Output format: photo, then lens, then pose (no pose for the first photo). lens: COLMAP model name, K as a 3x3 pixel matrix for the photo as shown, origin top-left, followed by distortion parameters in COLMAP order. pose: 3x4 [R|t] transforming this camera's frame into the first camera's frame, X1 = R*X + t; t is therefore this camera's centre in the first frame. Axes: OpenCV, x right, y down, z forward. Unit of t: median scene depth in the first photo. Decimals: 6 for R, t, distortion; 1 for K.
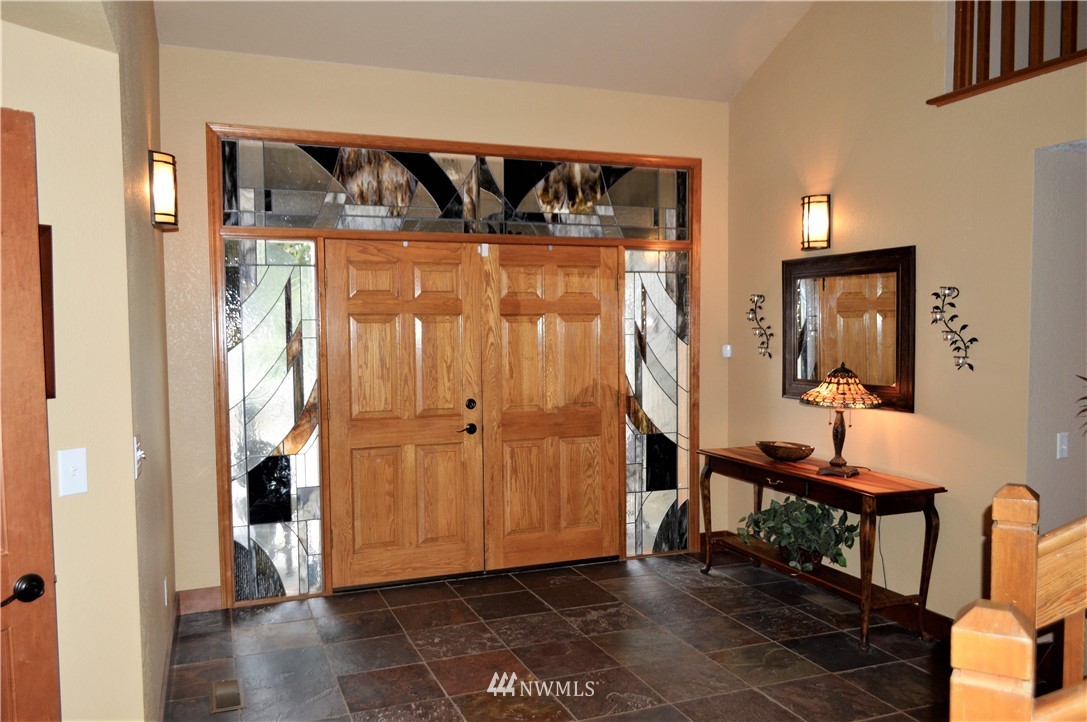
lens RADIAL K [[856.3, 0, 547.7], [0, 856.3, 362.8], [0, 0, 1]] dist [-0.016114, 0.012351]
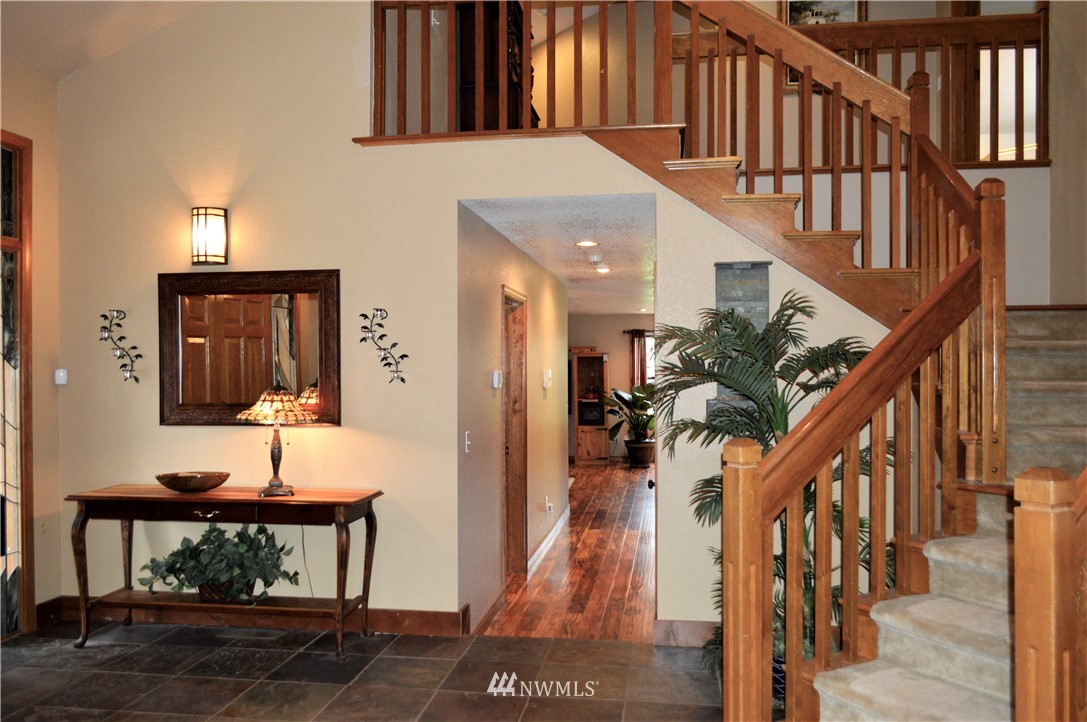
lens RADIAL K [[856.3, 0, 547.9], [0, 856.3, 363.5], [0, 0, 1]] dist [-0.016114, 0.012351]
pose [[0.501699, 0.006791, 0.865016, -0.319520], [0.040000, 0.998717, -0.031040, 0.021218], [-0.864117, 0.050173, 0.500784, 0.212479]]
